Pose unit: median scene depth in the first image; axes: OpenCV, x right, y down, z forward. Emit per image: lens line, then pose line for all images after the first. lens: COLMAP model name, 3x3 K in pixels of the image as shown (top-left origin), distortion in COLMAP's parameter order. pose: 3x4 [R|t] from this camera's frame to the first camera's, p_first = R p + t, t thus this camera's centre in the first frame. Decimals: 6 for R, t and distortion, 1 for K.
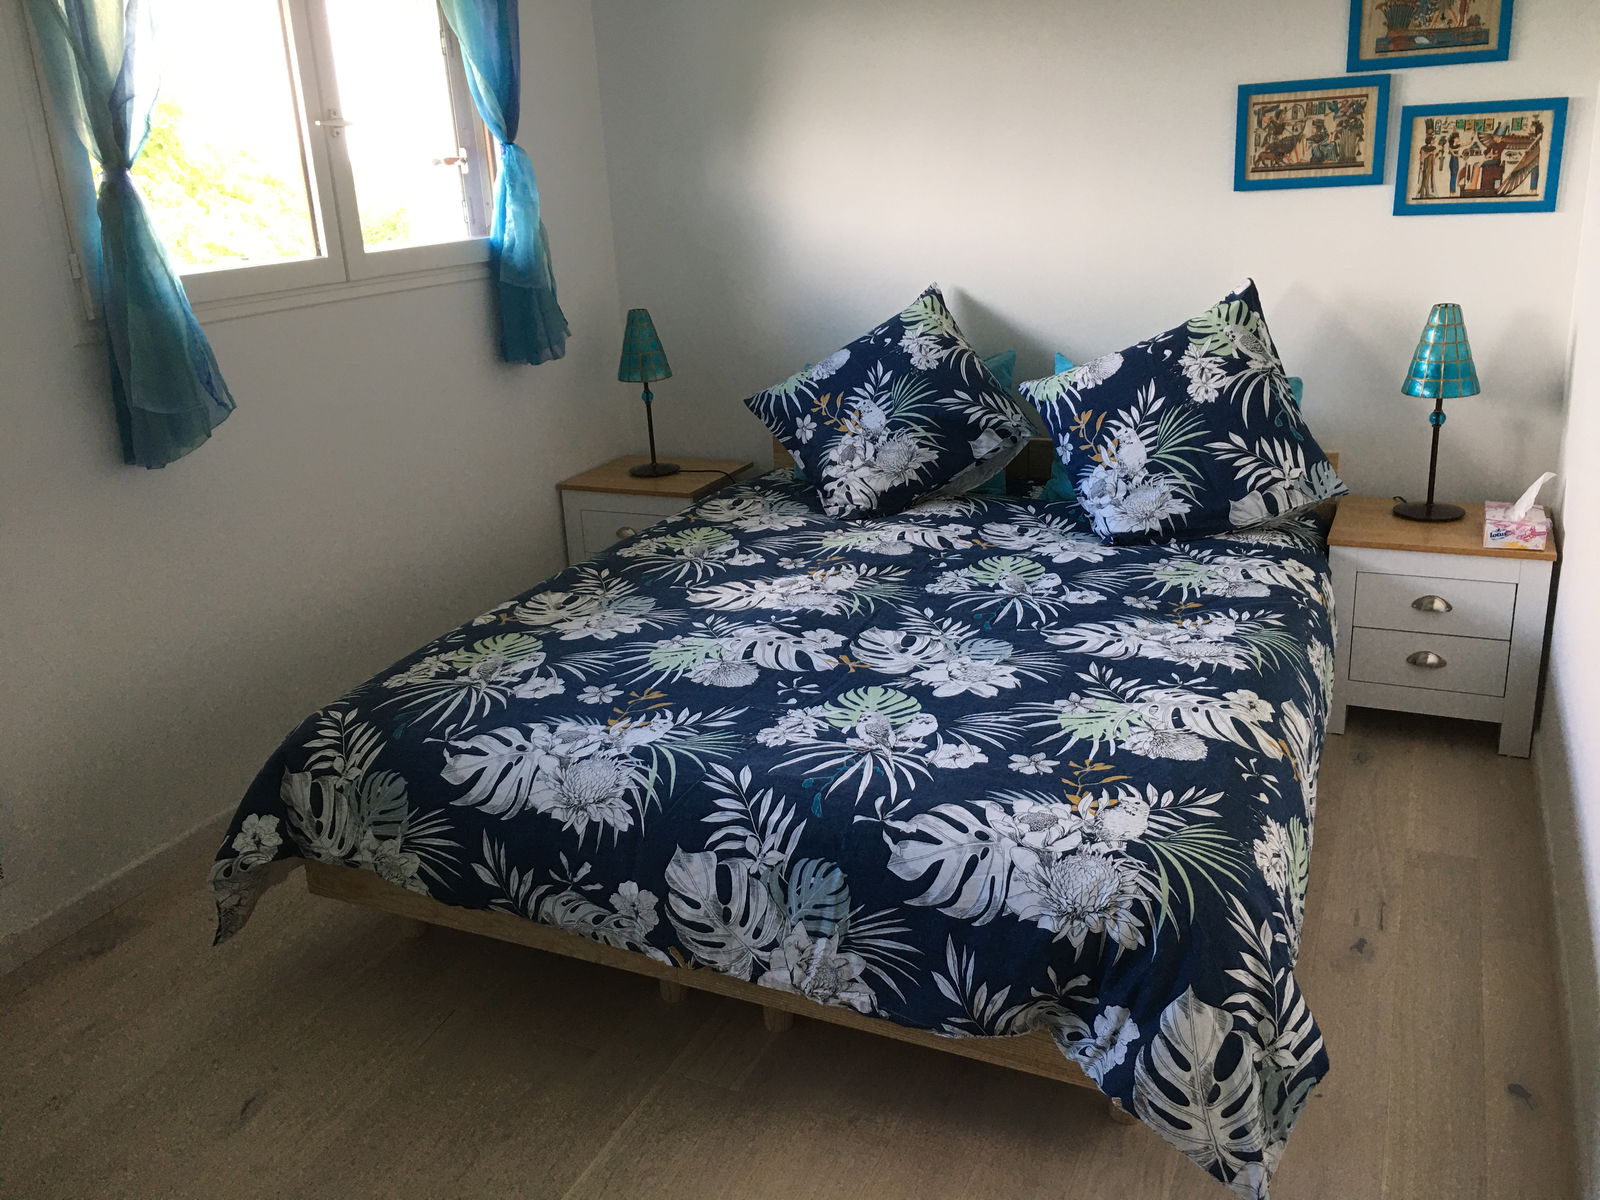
lens RADIAL K [[1363.3, 0, 806.2], [0, 1363.3, 576.7], [0, 0, 1]] dist [0.055216, -0.007750]
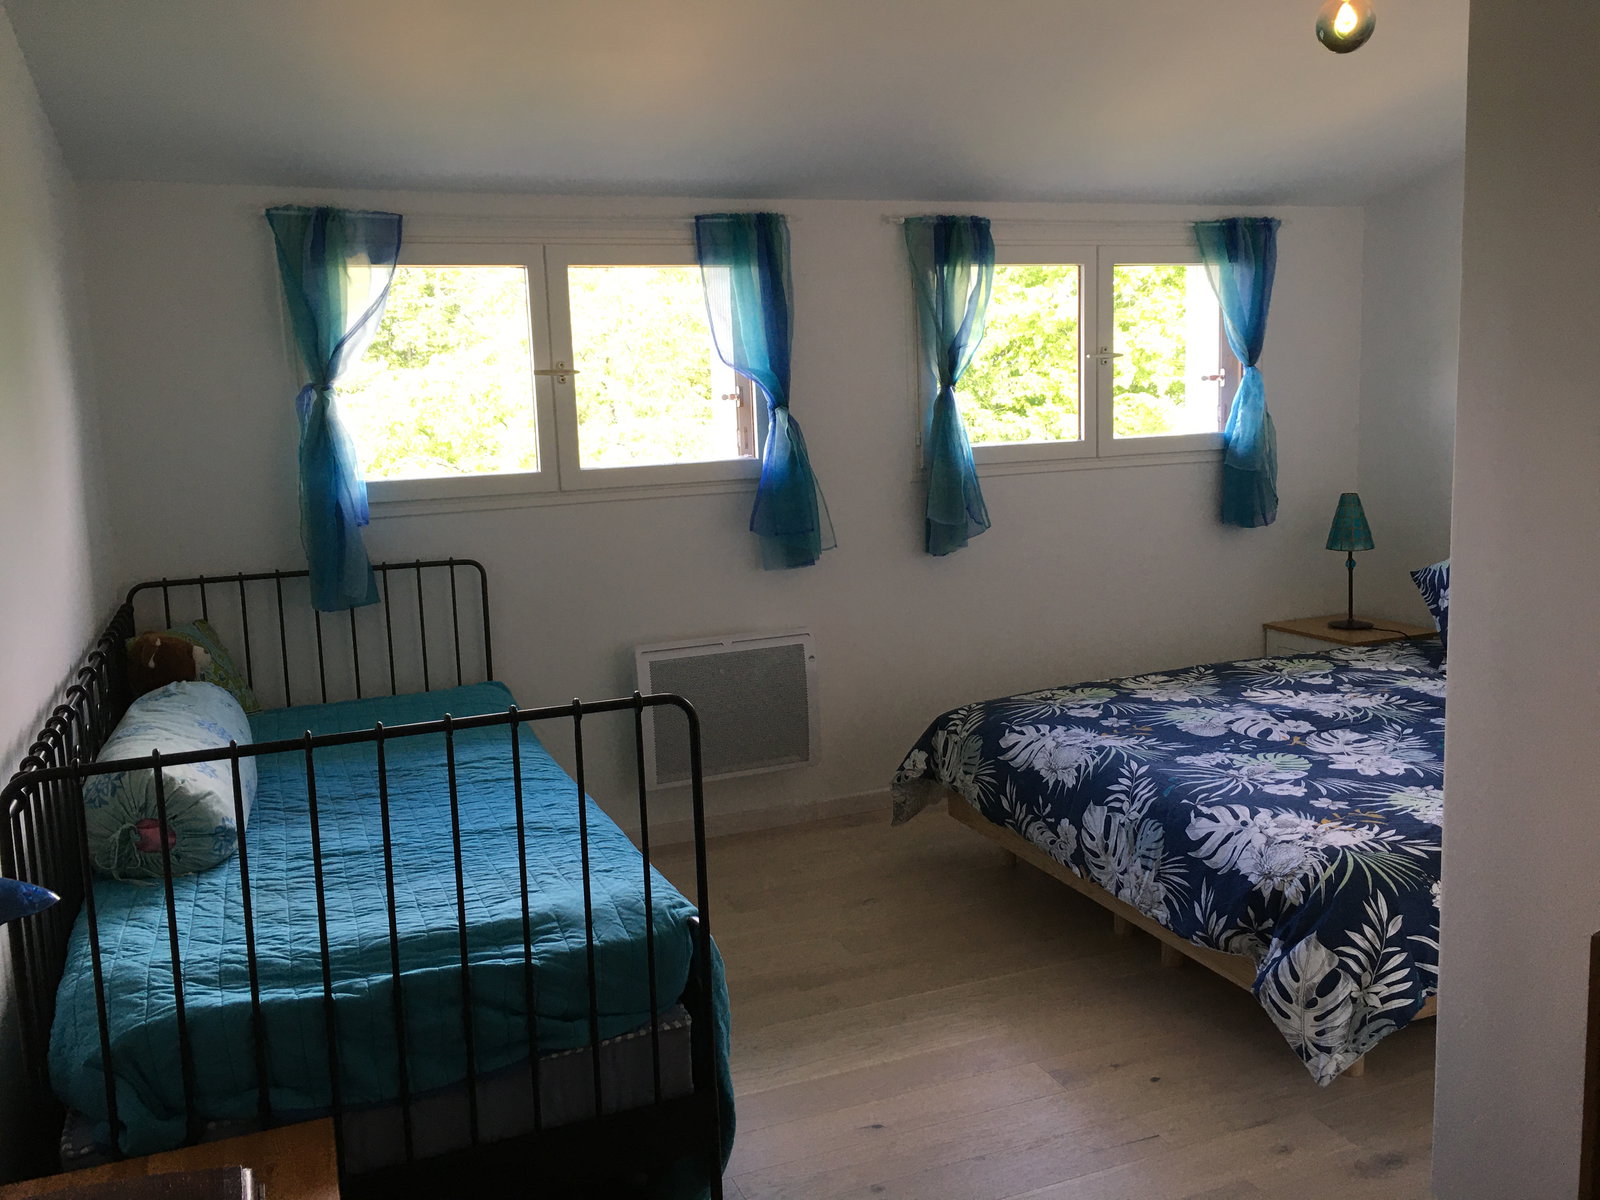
lens RADIAL K [[1363.3, 0, 799.4], [0, 1363.3, 598.0], [0, 0, 1]] dist [0.055216, -0.007750]
pose [[0.734365, 0.125065, -0.667133, 0.685395], [-0.205290, 0.977770, -0.042679, 0.101633], [0.646966, 0.168297, 0.743715, -0.451105]]
